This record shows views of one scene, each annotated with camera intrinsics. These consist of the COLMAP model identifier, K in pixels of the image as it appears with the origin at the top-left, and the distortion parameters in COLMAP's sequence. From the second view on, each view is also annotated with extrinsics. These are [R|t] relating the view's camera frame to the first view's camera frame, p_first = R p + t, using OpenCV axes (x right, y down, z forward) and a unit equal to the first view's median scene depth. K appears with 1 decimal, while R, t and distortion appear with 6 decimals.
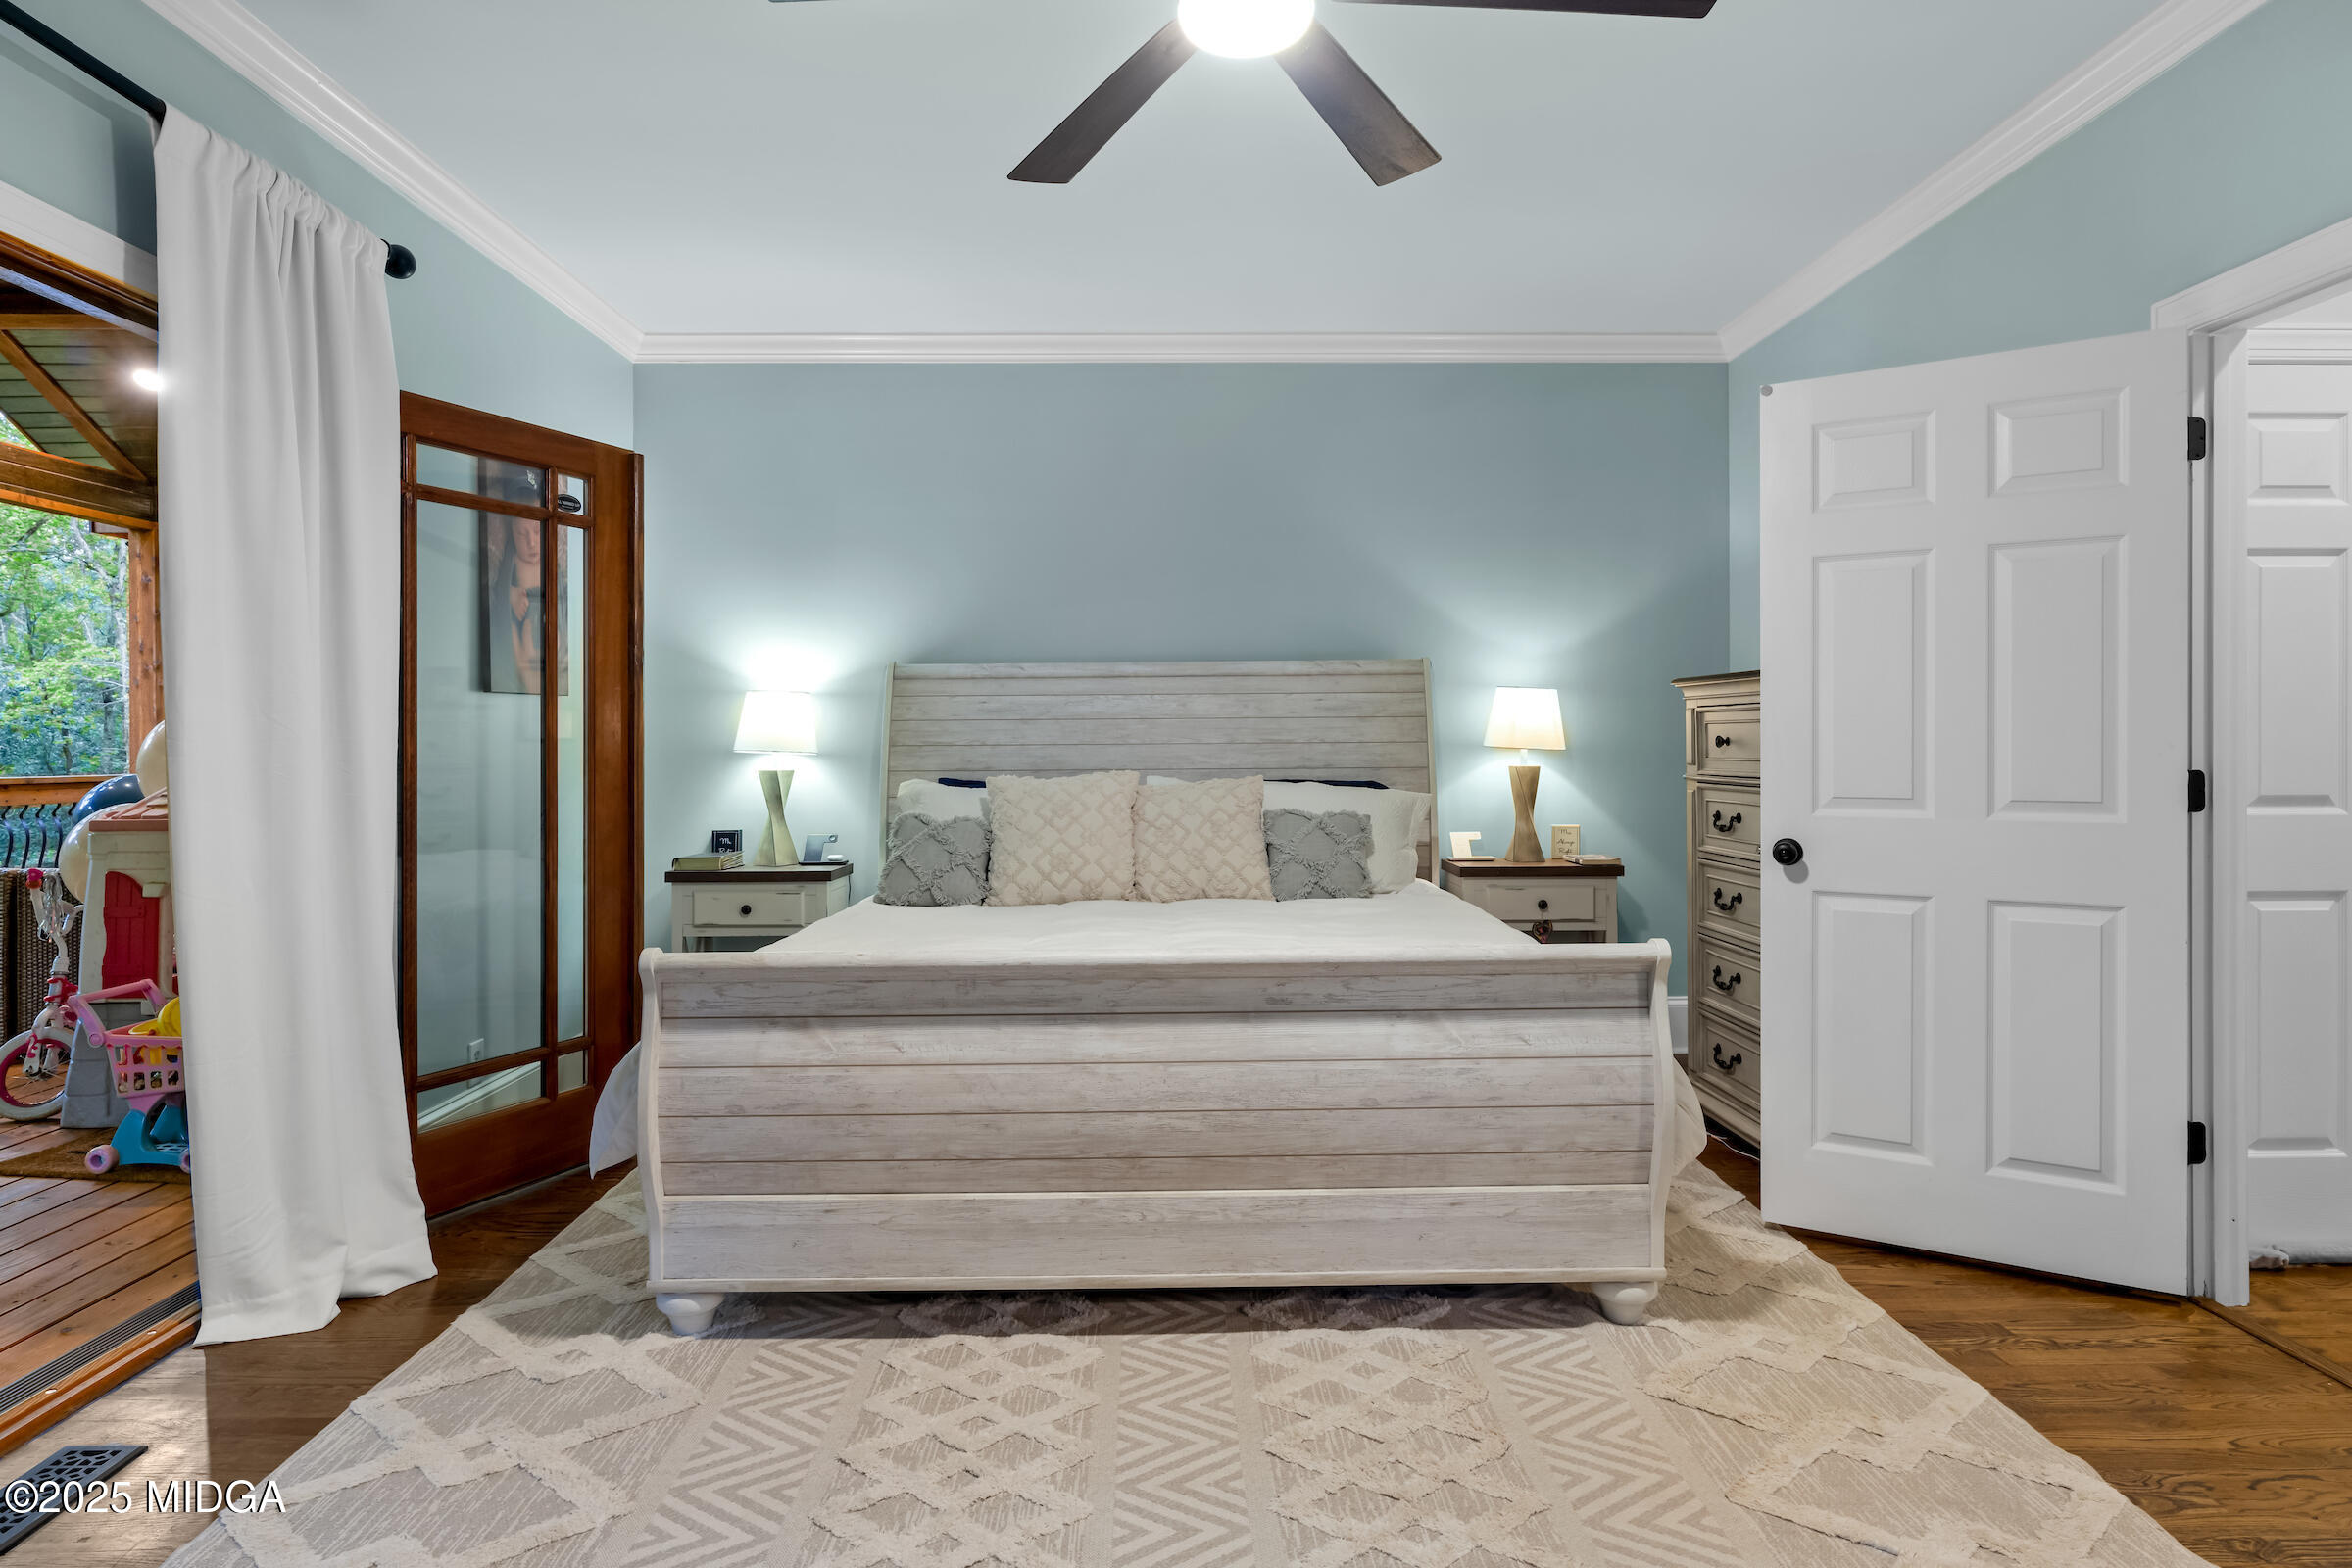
lens RADIAL K [[1265.4, 0, 1172.5], [0, 1265.4, 762.8], [0, 0, 1]] dist [-0.000195, 0.000380]
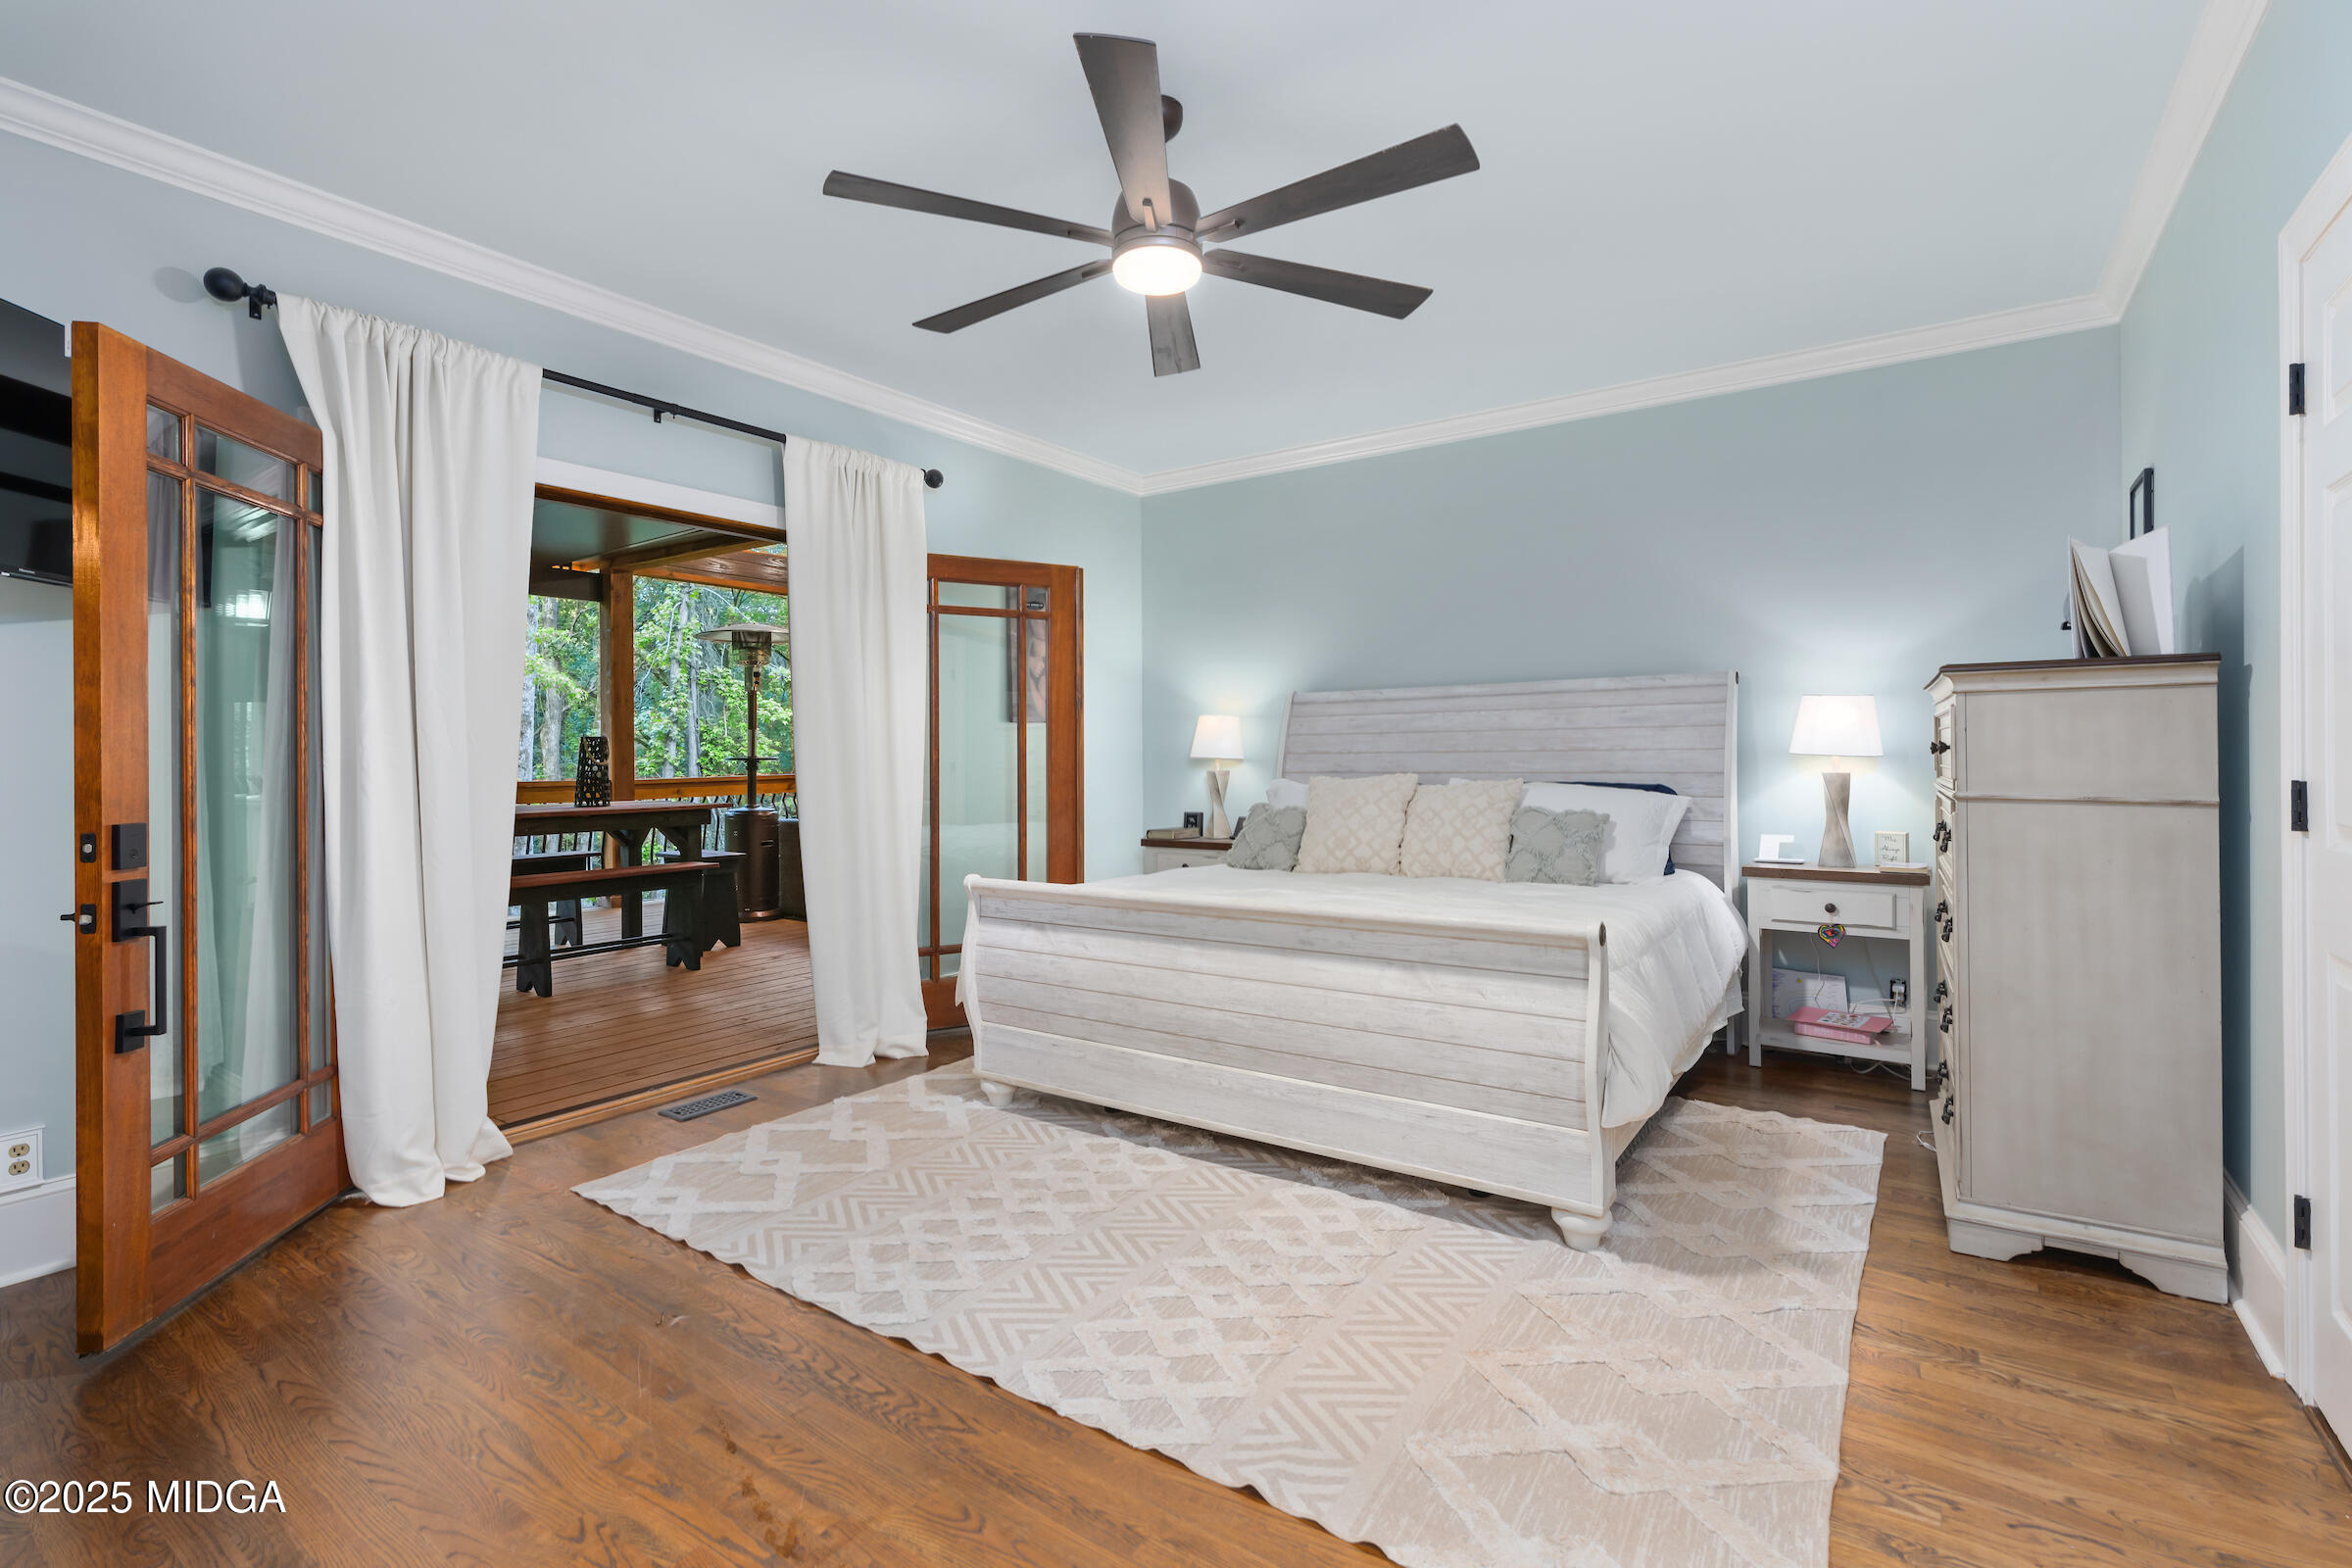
lens RADIAL K [[1084.4, 0, 1169.1], [0, 1084.4, 771.1], [0, 0, 1]] dist [0.000314, 0.000138]
pose [[0.811446, 0.006668, -0.584389, 0.615009], [-0.003560, 0.999973, 0.006466, -0.003352], [0.584417, -0.003166, 0.811448, -0.031397]]
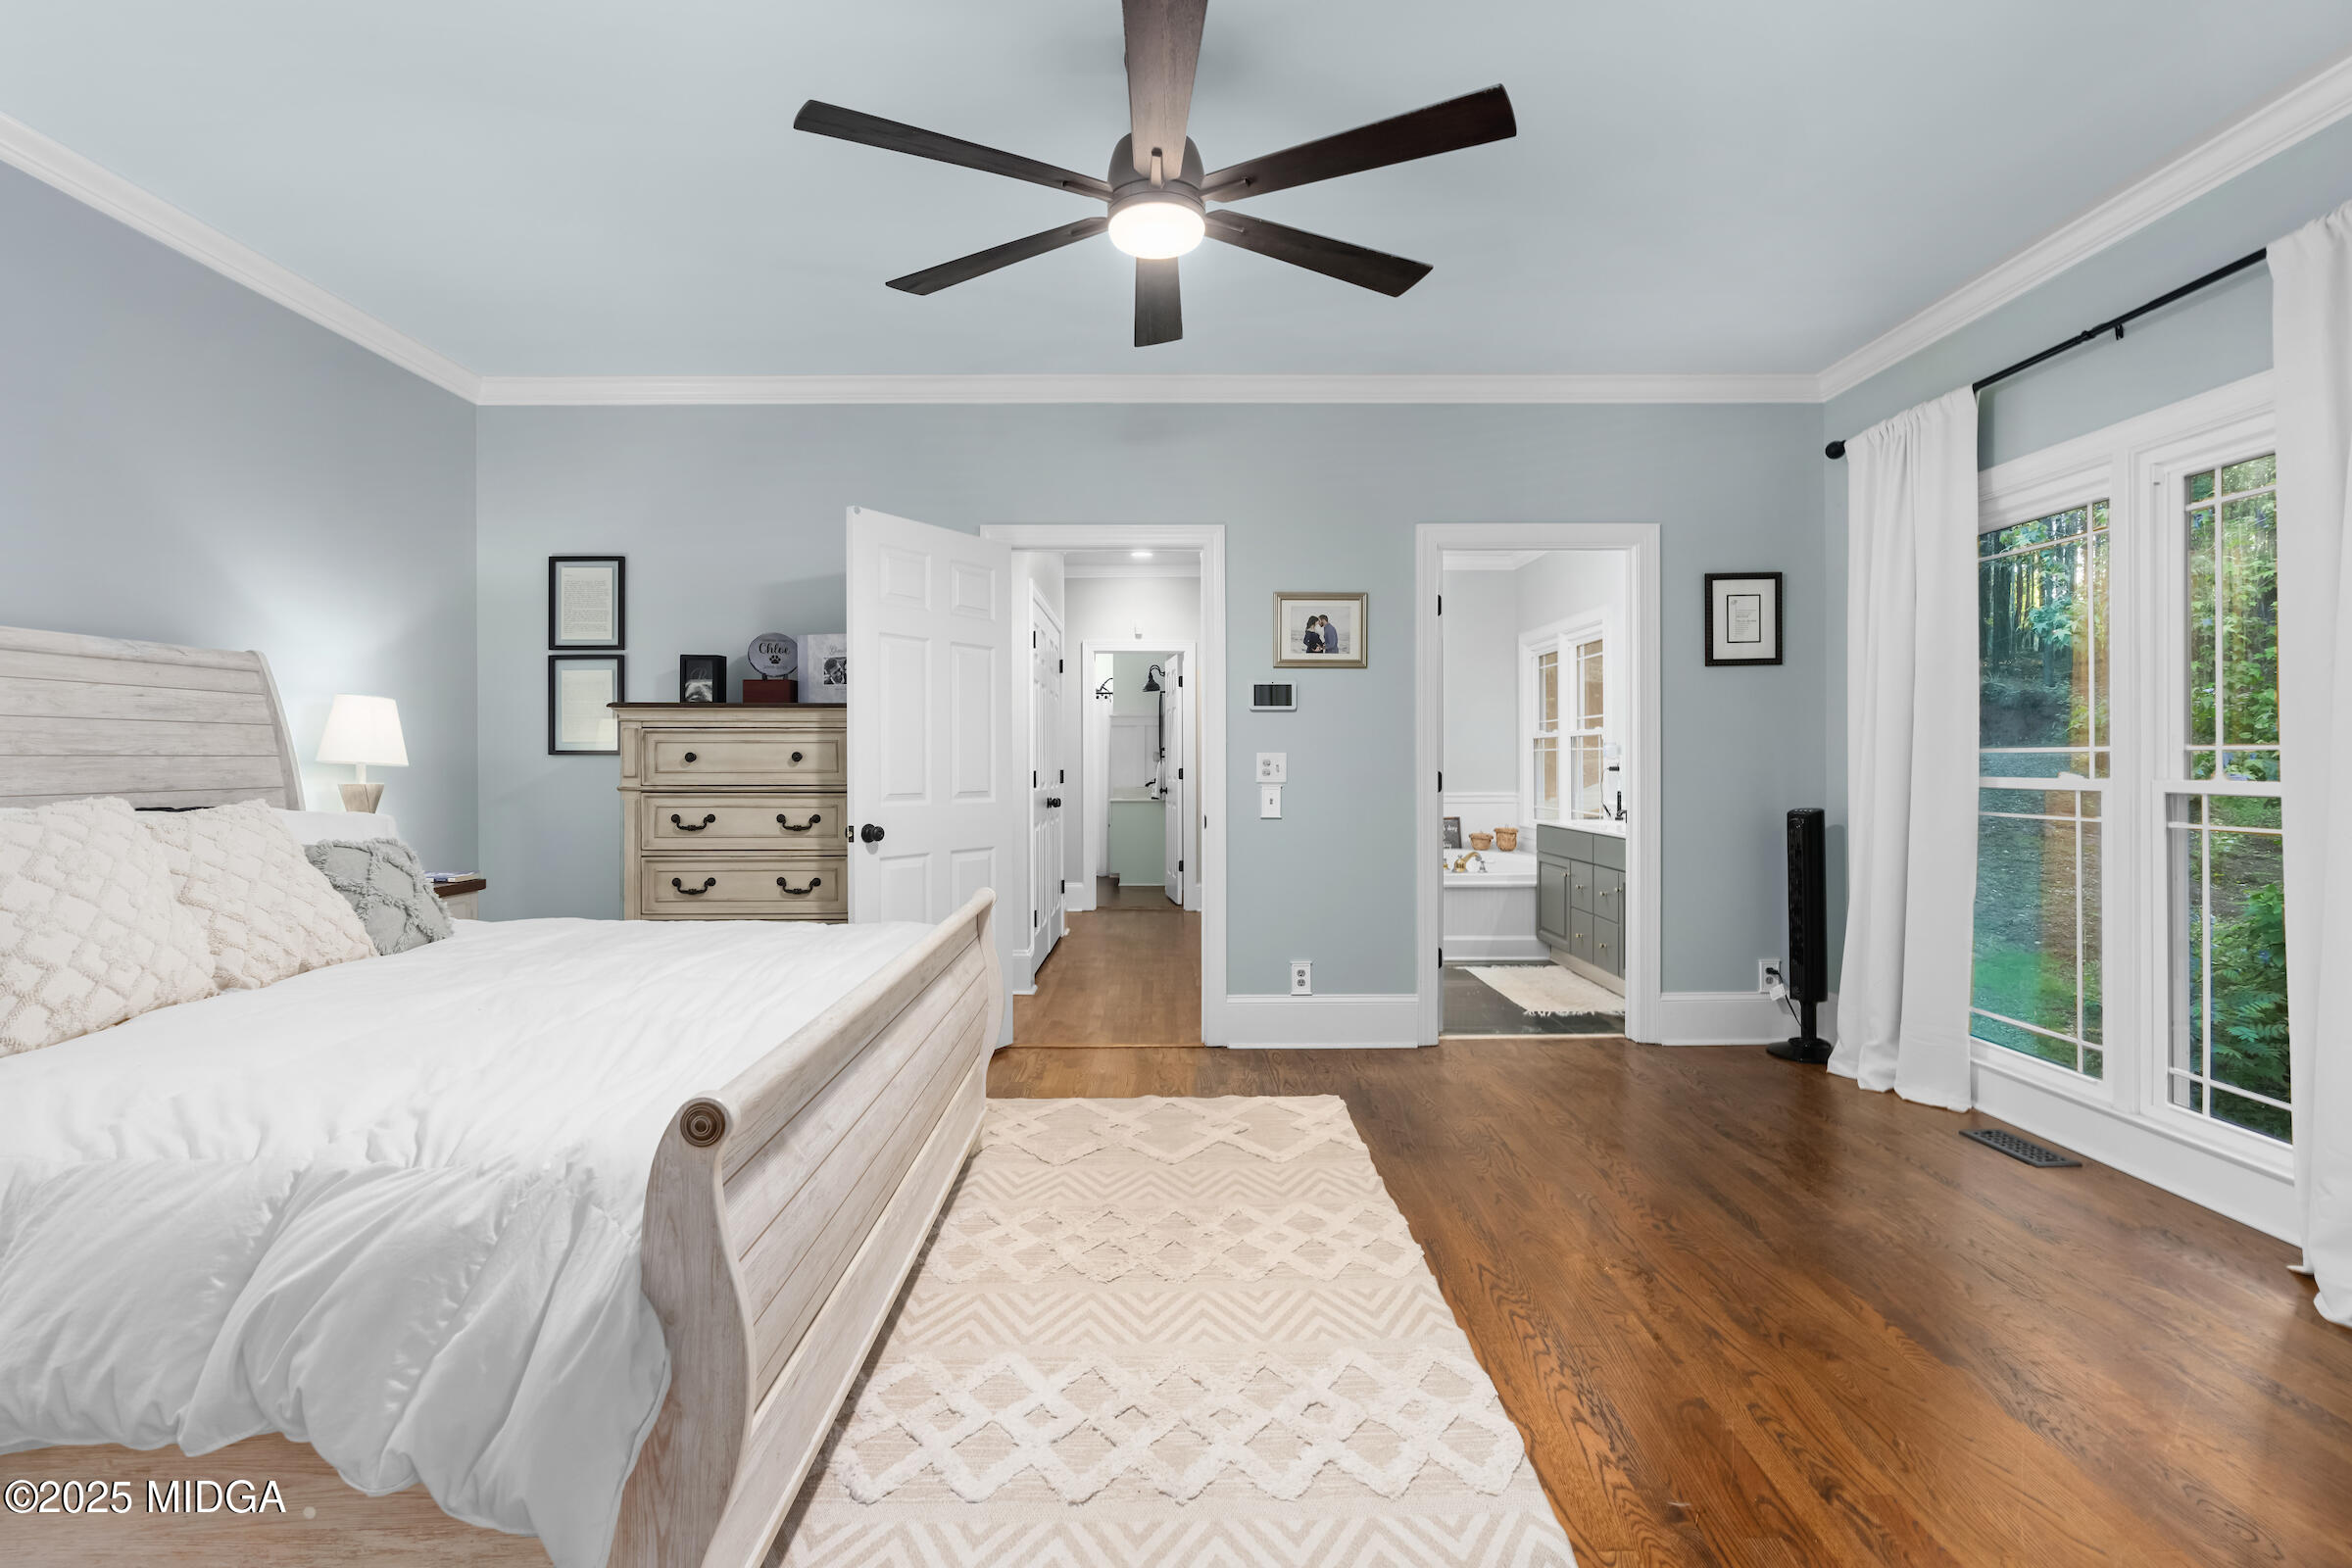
lens RADIAL K [[1084.4, 0, 1172.9], [0, 1084.4, 770.4], [0, 0, 1]] dist [0.000314, 0.000138]
pose [[0.010963, -0.004454, 0.999930, -0.852224], [0.017193, 0.999843, 0.004265, -0.000496], [-0.999792, 0.017145, 0.011038, 0.725188]]
